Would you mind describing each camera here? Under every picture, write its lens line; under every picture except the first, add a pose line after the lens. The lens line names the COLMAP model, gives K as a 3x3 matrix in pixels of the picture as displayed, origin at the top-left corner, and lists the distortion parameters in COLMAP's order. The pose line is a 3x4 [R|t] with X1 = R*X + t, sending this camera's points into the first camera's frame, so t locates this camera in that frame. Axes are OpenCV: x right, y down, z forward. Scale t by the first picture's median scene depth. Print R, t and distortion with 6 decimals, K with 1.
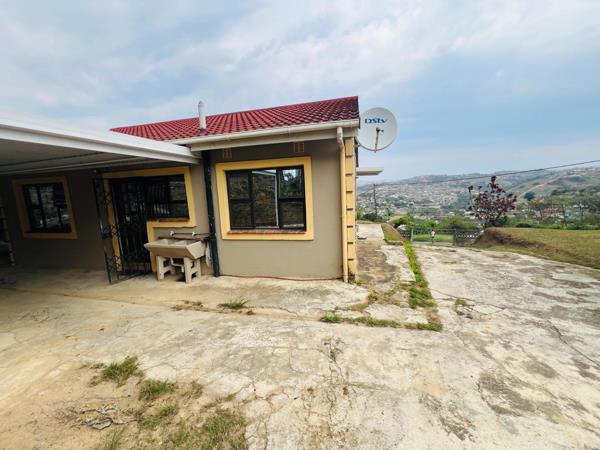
lens RADIAL K [[241.8, 0, 296.2], [0, 241.8, 225.4], [0, 0, 1]] dist [0.007417, 0.000586]
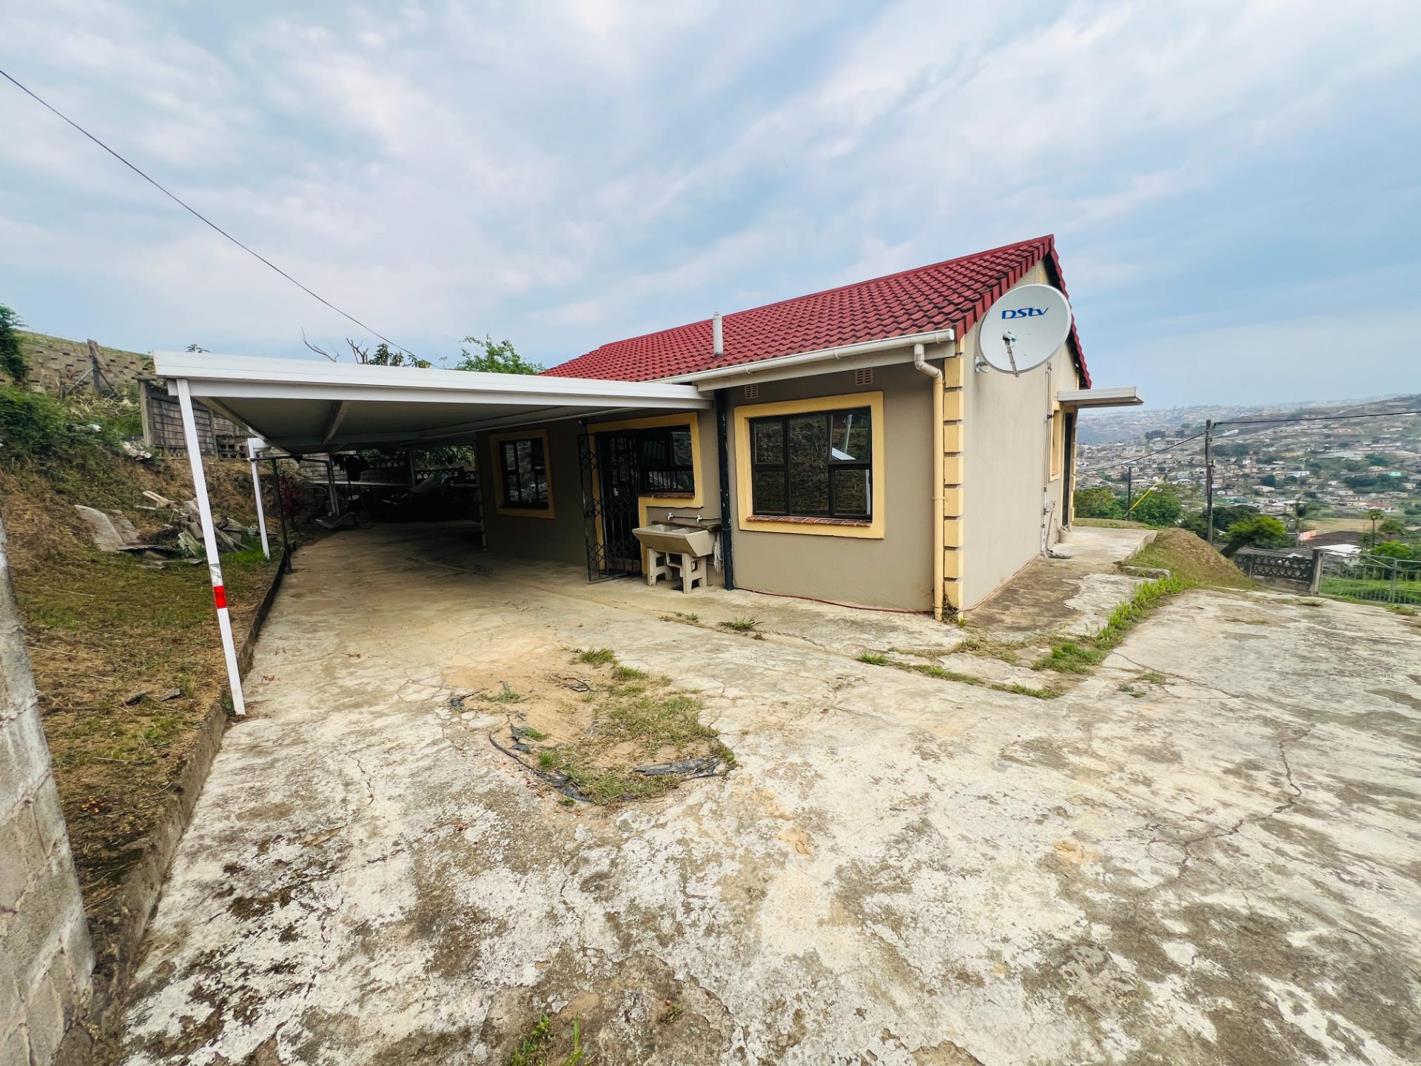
lens RADIAL K [[572.7, 0, 704.7], [0, 572.7, 537.5], [0, 0, 1]] dist [0.007417, 0.000586]
pose [[0.894476, 0.068350, -0.441860, 0.300444], [-0.056942, 0.997614, 0.039047, 0.029986], [0.443474, -0.009766, 0.896234, -0.398999]]
